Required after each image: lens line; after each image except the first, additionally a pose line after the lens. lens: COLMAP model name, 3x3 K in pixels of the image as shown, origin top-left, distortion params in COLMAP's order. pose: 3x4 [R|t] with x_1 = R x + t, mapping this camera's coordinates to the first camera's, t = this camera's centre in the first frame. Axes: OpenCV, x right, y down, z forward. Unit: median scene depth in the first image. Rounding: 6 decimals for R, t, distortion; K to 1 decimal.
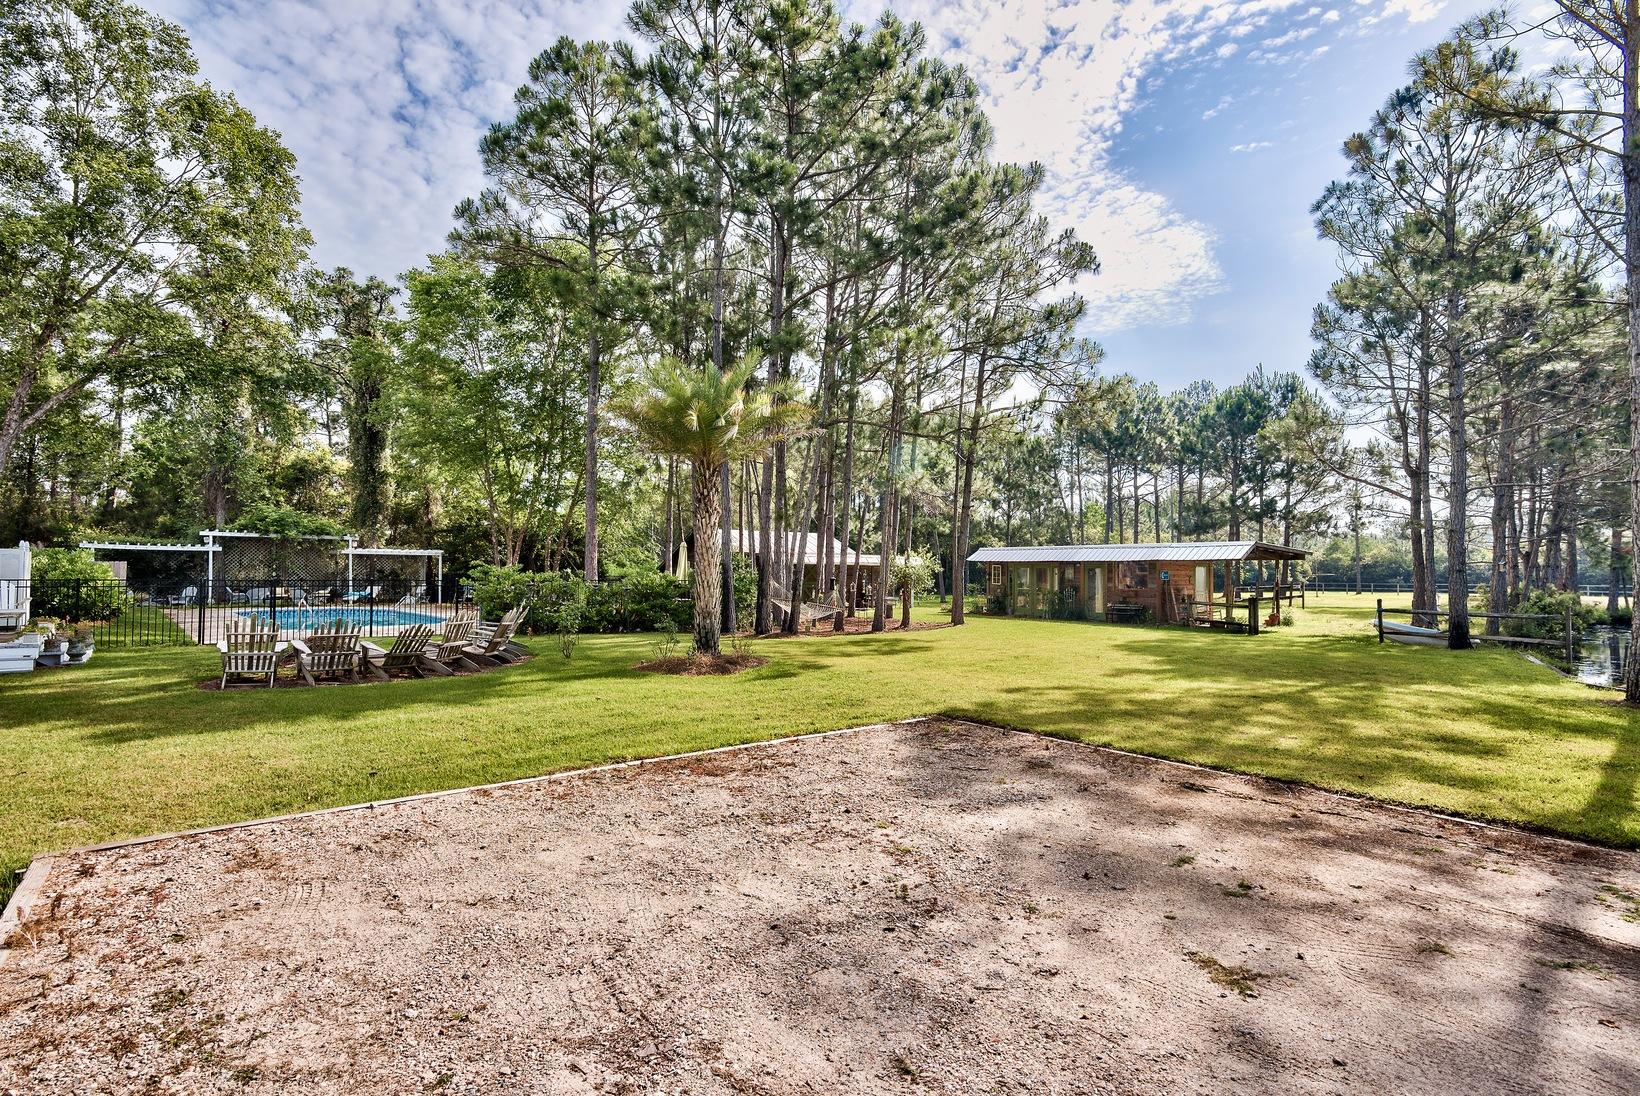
lens RADIAL K [[814.3, 0, 820.5], [0, 814.3, 554.4], [0, 0, 1]] dist [-0.004613, 0.000914]
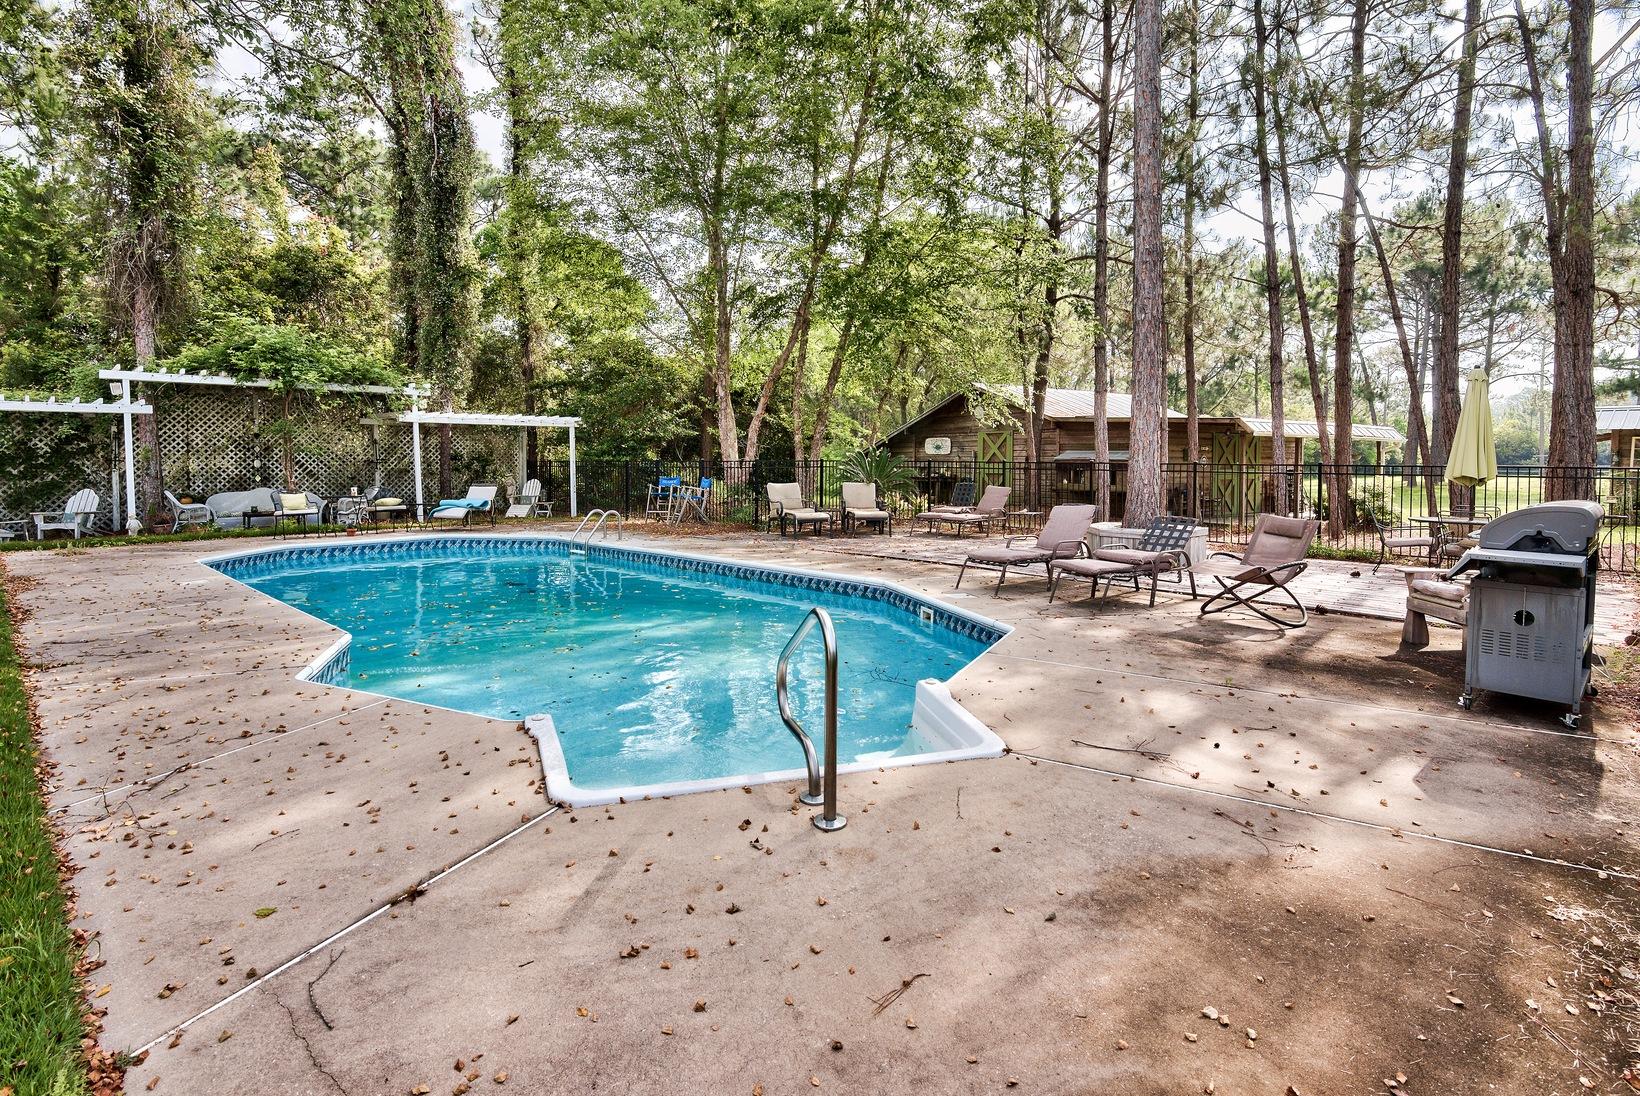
lens RADIAL K [[814.3, 0, 808.4], [0, 814.3, 474.2], [0, 0, 1]] dist [-0.004613, 0.000914]
pose [[0.997608, -0.005403, 0.068915, -0.393931], [0.002297, 0.998981, 0.045071, 0.009597], [-0.069088, -0.044805, 0.996604, 0.509171]]
